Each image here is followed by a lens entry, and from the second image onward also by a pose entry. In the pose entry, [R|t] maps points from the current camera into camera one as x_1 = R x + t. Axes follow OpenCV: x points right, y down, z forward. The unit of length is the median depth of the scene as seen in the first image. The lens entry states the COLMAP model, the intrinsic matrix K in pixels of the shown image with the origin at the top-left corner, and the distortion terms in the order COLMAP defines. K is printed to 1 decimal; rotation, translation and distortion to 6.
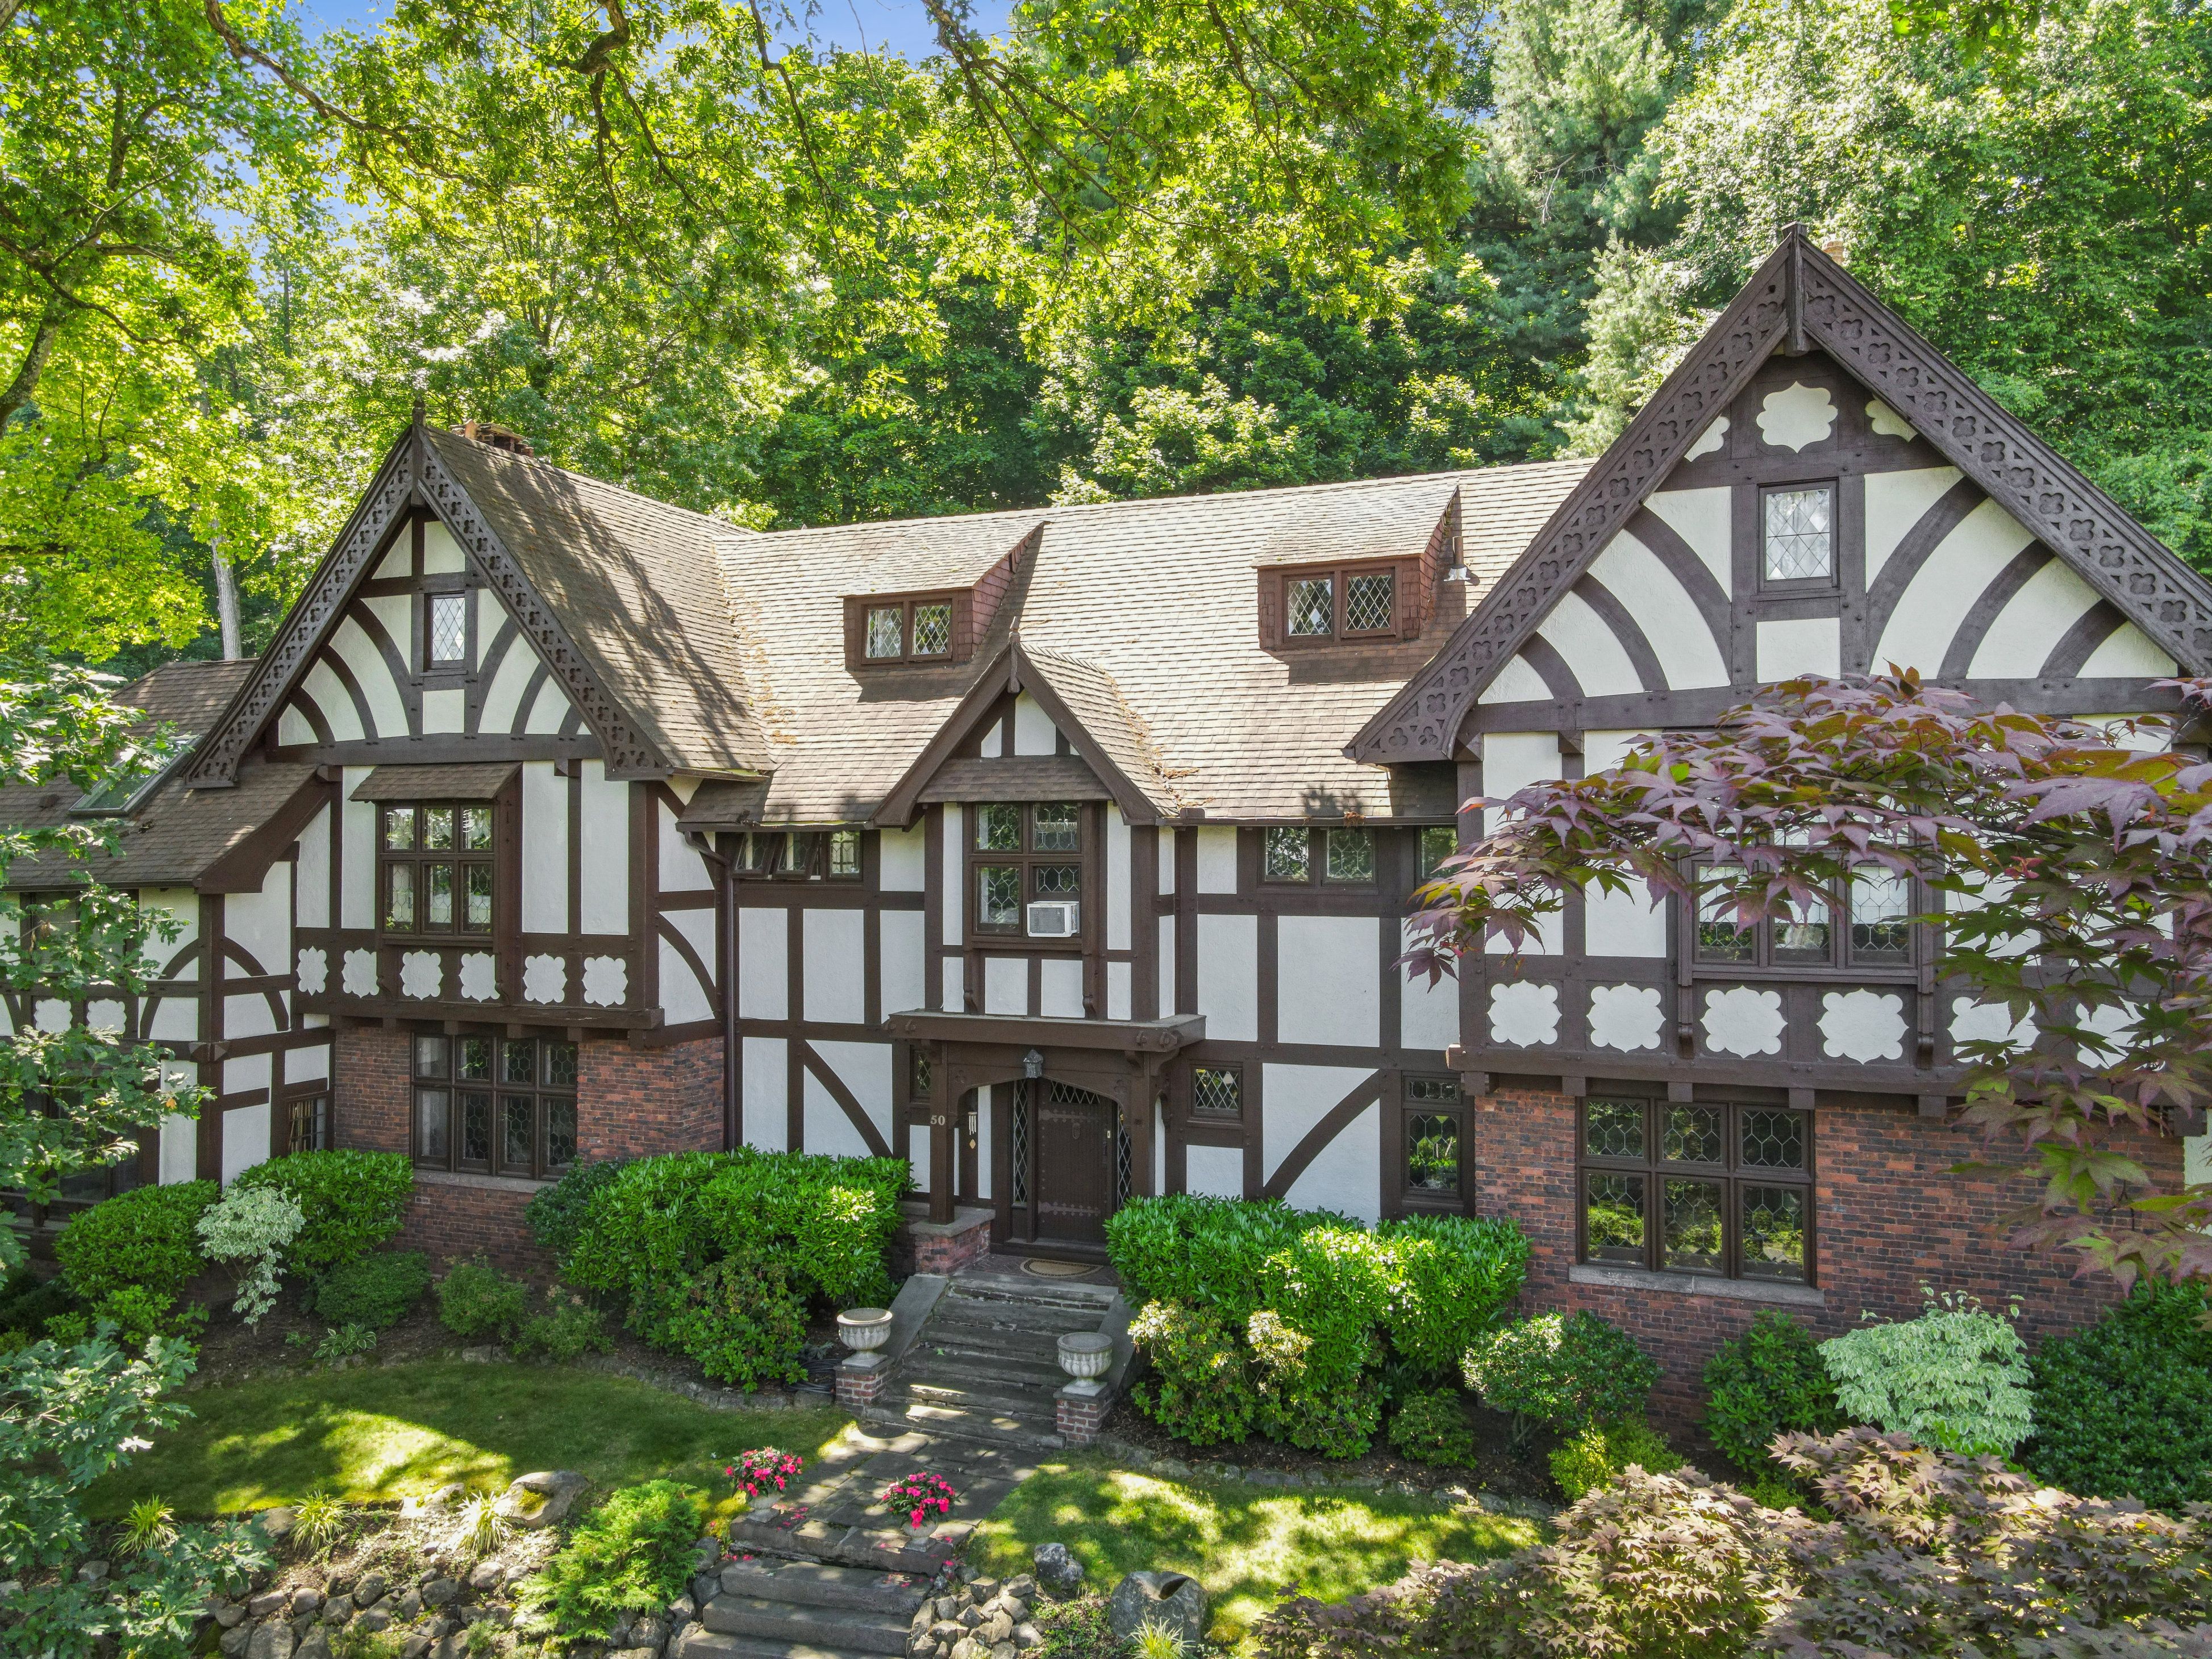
lens RADIAL K [[1608.9, 0, 1106.0], [0, 1608.9, 829.5], [0, 0, 1]] dist [0.002938, 0.024247]
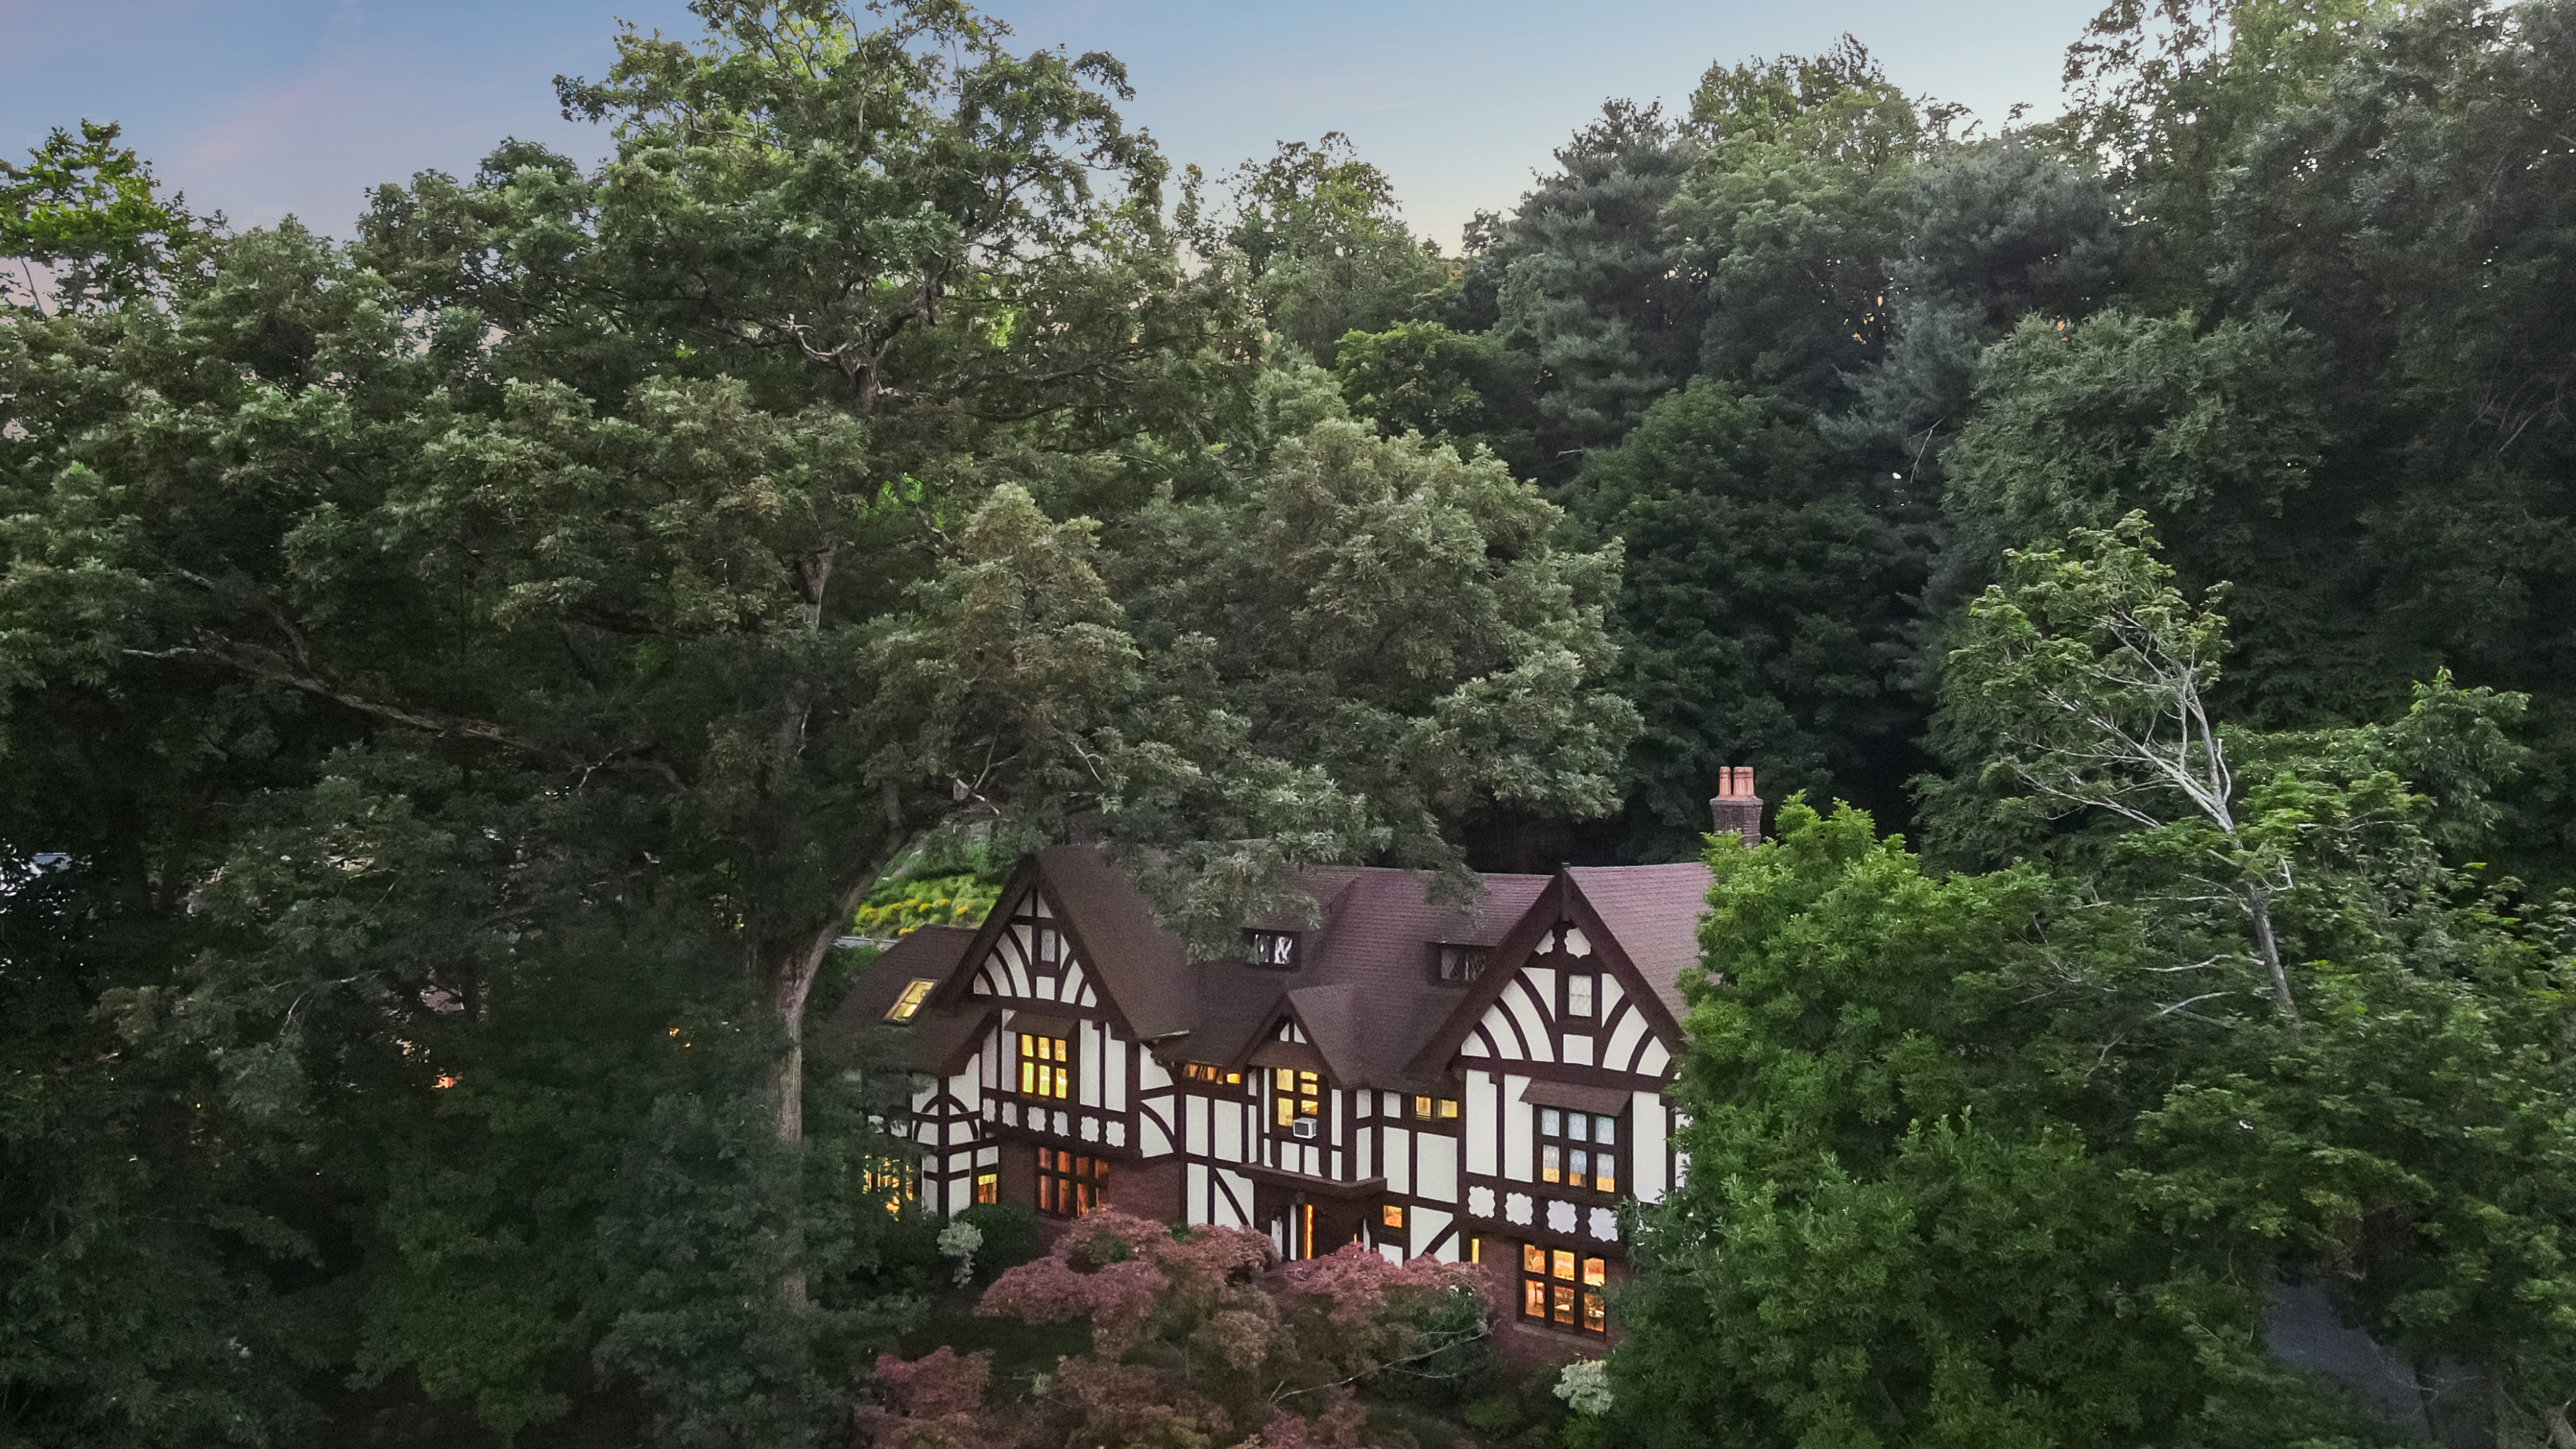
lens RADIAL K [[1885.1, 0, 1282.1], [0, 1885.1, 726.9], [0, 0, 1]] dist [0.003834, 0.006255]
pose [[0.942738, -0.006011, -0.333481, 0.666241], [0.001544, 0.999906, -0.013659, -0.378344], [0.333532, 0.012362, 0.942658, -1.142844]]
